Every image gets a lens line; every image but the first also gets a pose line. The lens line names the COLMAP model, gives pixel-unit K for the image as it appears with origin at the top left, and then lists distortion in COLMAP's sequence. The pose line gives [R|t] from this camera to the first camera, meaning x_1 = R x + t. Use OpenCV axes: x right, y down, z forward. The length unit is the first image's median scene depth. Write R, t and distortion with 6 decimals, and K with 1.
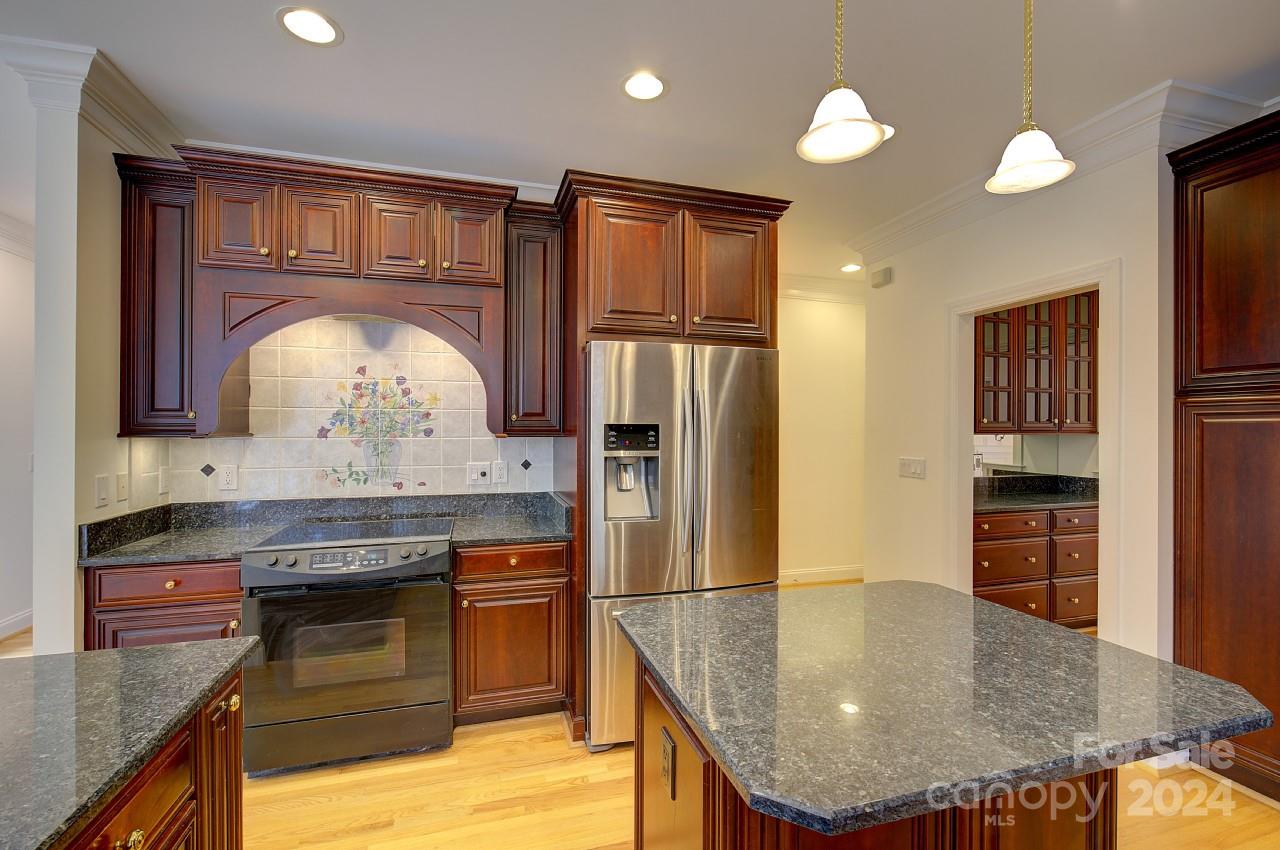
lens RADIAL K [[561.5, 0, 647.4], [0, 561.5, 428.5], [0, 0, 1]] dist [0.005569, -0.000009]
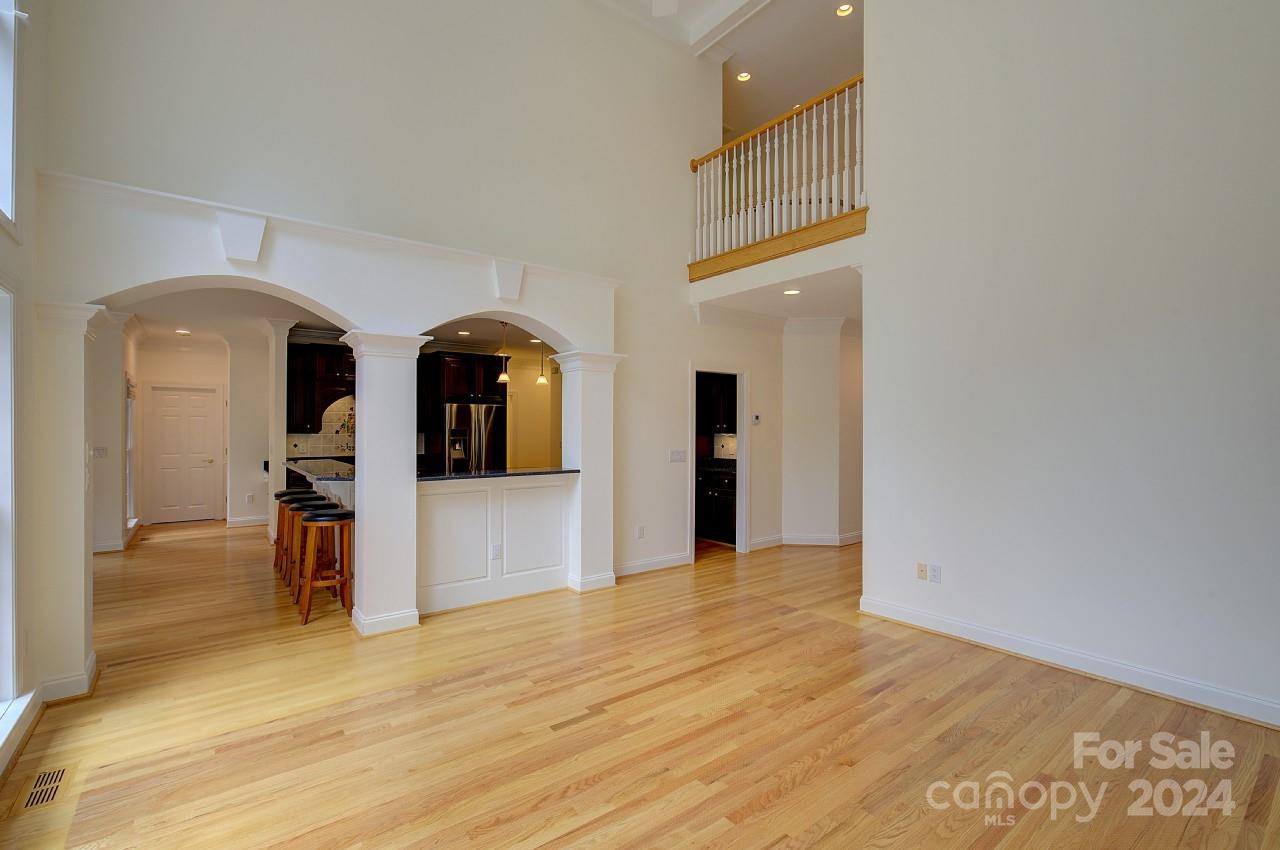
lens RADIAL K [[561.5, 0, 646.3], [0, 561.5, 433.3], [0, 0, 1]] dist [0.005569, -0.000009]
pose [[0.941490, -0.000952, 0.337039, -0.091760], [-0.002485, 0.999949, 0.009766, -0.017705], [-0.337031, -0.010033, 0.941440, -2.260915]]
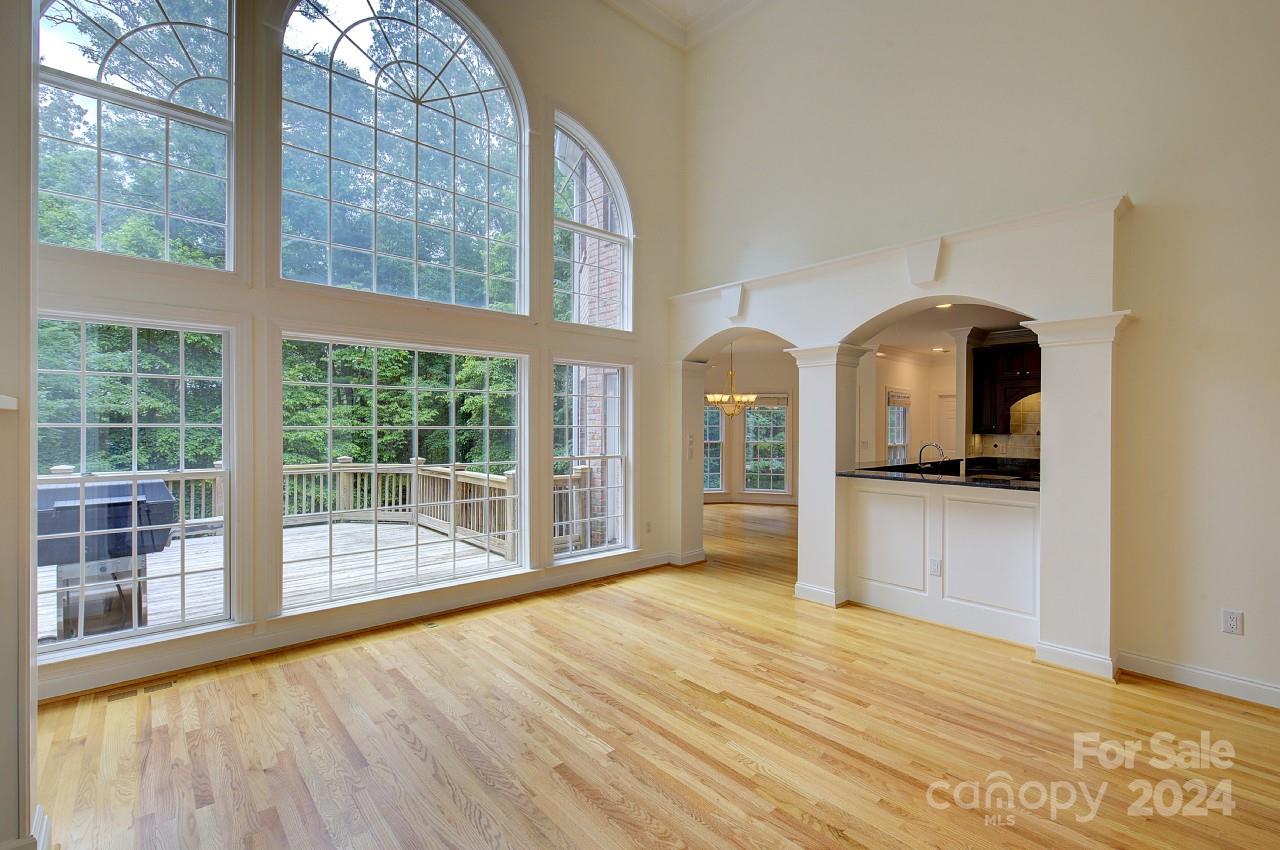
lens RADIAL K [[561.5, 0, 643.3], [0, 561.5, 419.9], [0, 0, 1]] dist [0.005569, -0.000009]
pose [[0.400750, -0.010537, -0.916127, 1.139131], [-0.006012, 0.999882, -0.014130, -0.005688], [0.916168, 0.011170, 0.400639, -1.813331]]
